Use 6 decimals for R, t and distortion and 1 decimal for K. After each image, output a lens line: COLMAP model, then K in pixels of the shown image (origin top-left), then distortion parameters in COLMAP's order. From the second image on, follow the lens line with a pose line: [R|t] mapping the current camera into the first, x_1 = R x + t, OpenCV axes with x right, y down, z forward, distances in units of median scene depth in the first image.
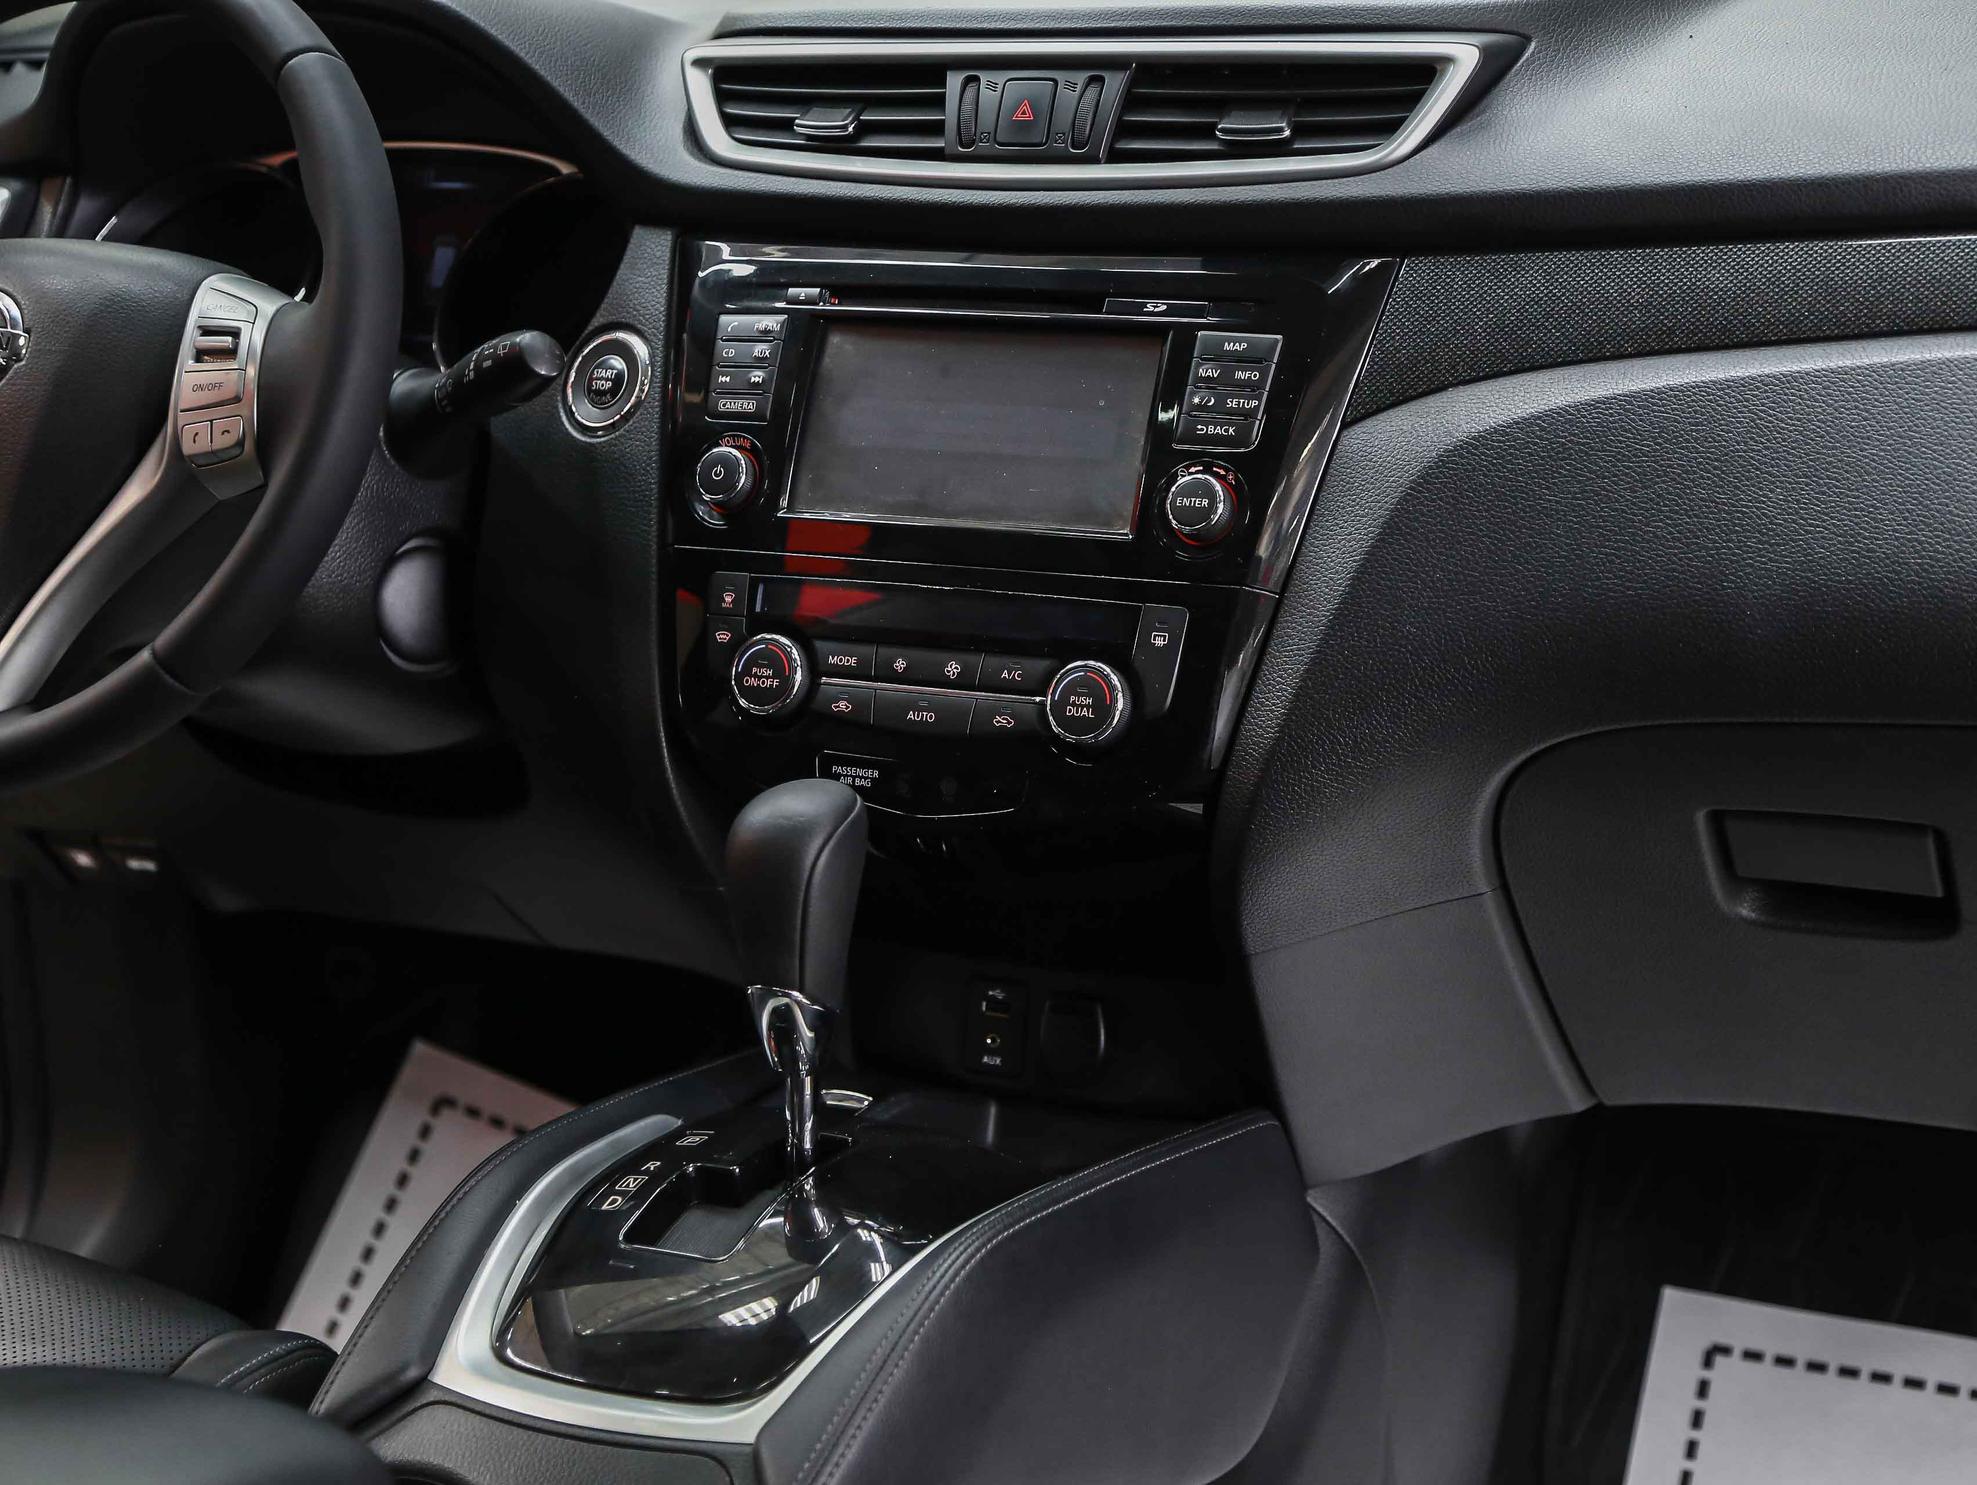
lens RADIAL K [[3702.3, 0, 988.5], [0, 3702.3, 742.5], [0, 0, 1]] dist [0.192552, -0.065112]
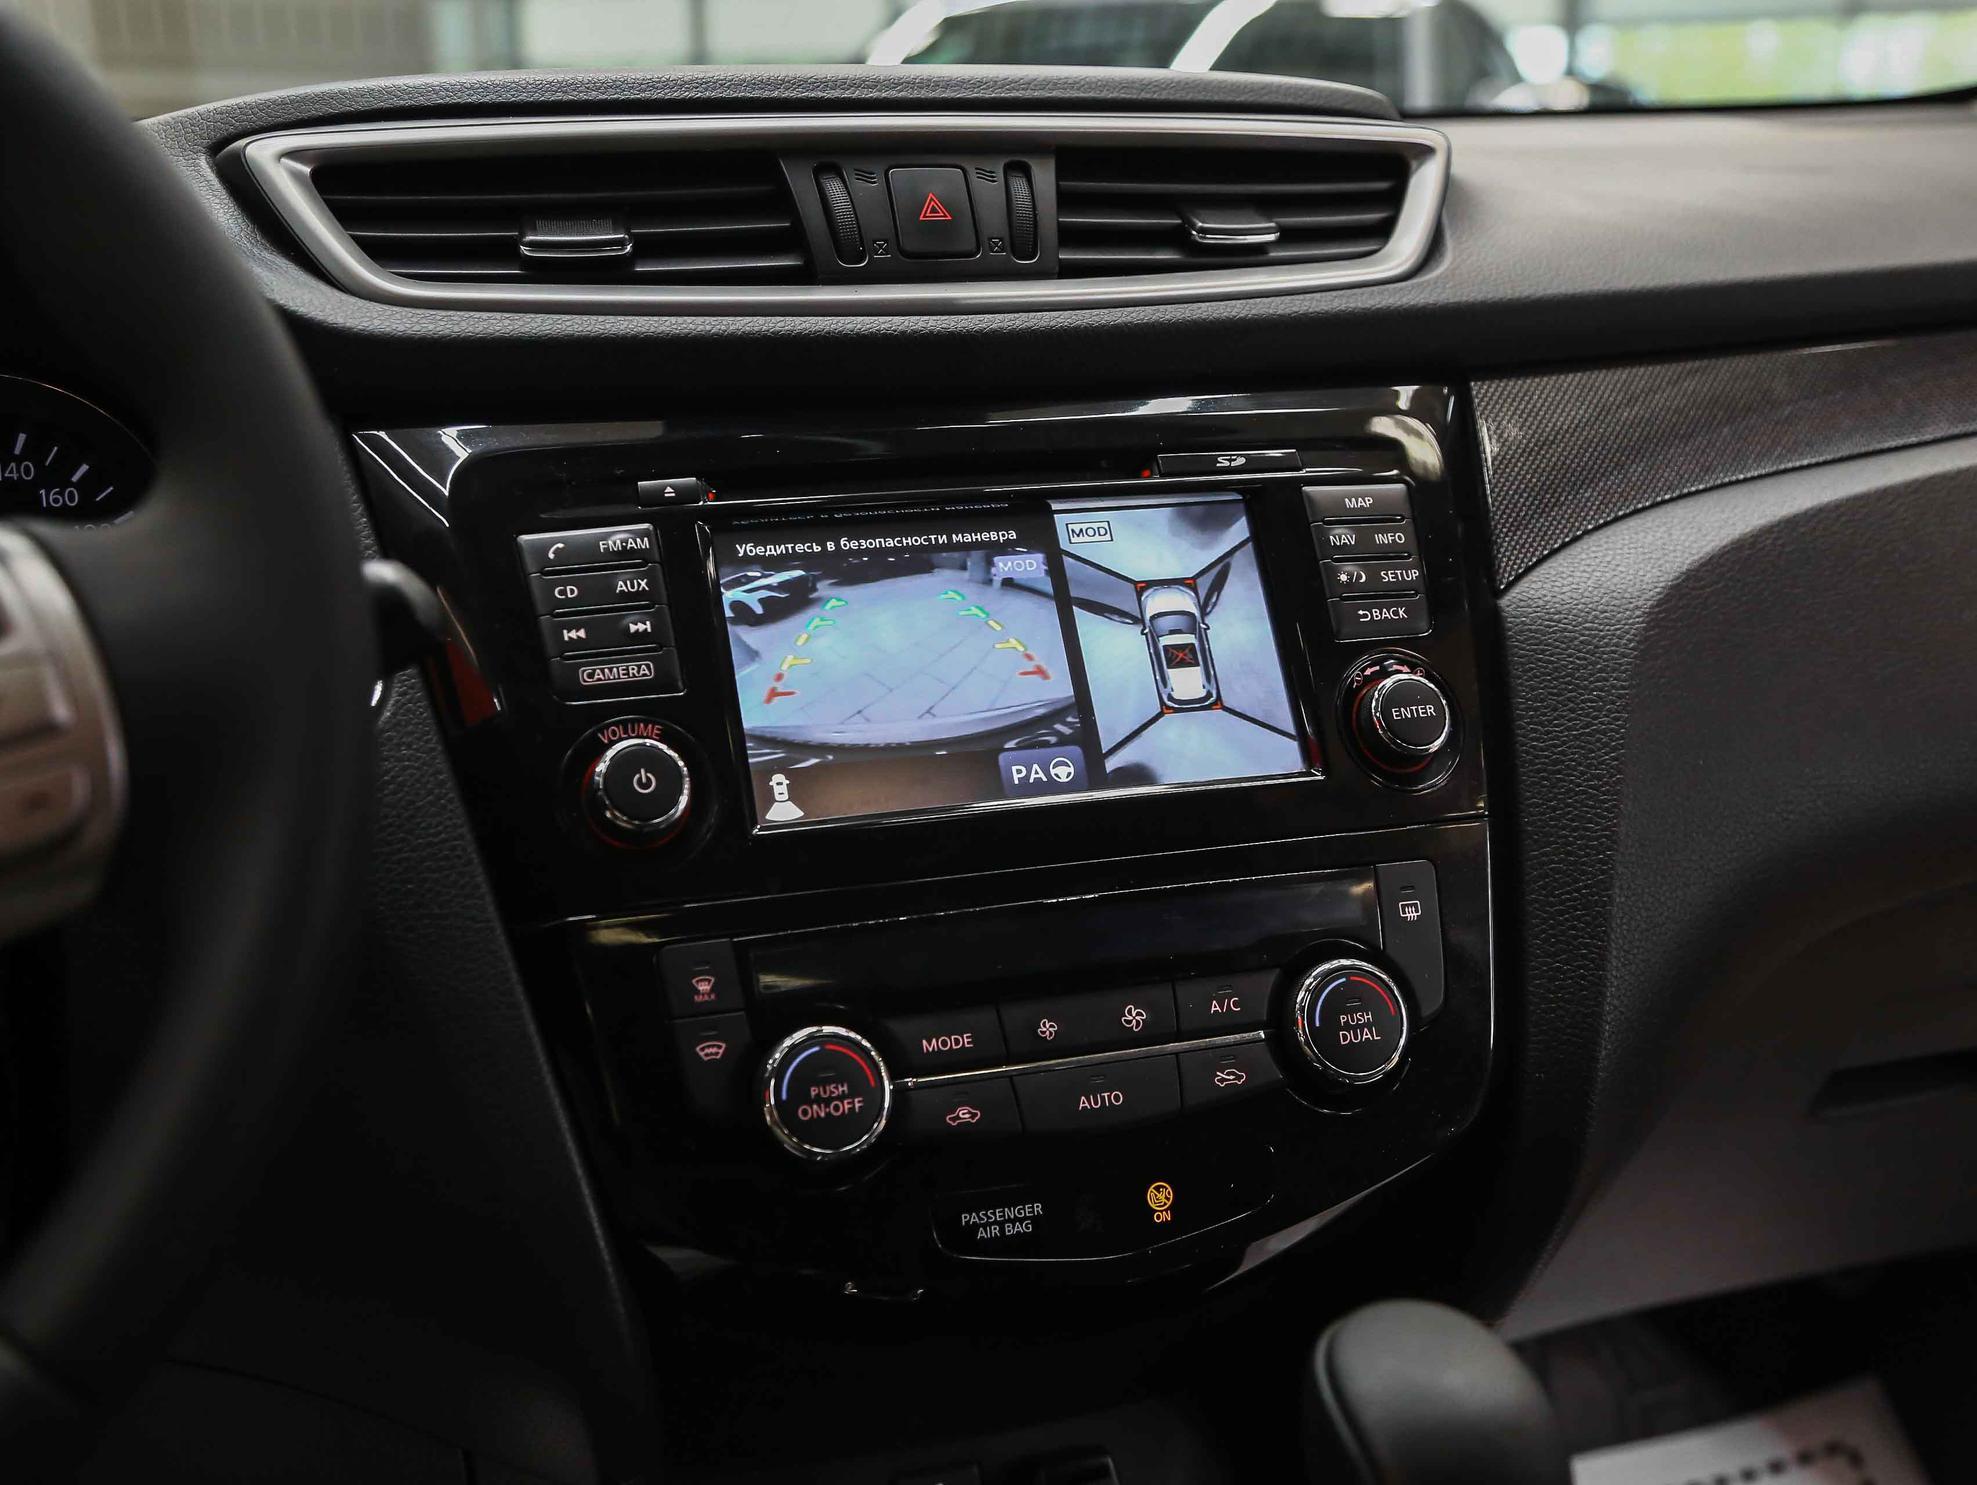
lens RADIAL K [[2413.1, 0, 988.5], [0, 2413.1, 742.5], [0, 0, 1]] dist [-0.007928, -0.005132]
pose [[0.679197, -0.111552, 0.725429, -0.323153], [0.187749, 0.981904, -0.024792, -0.060431], [-0.709536, 0.153037, 0.687850, 0.711021]]
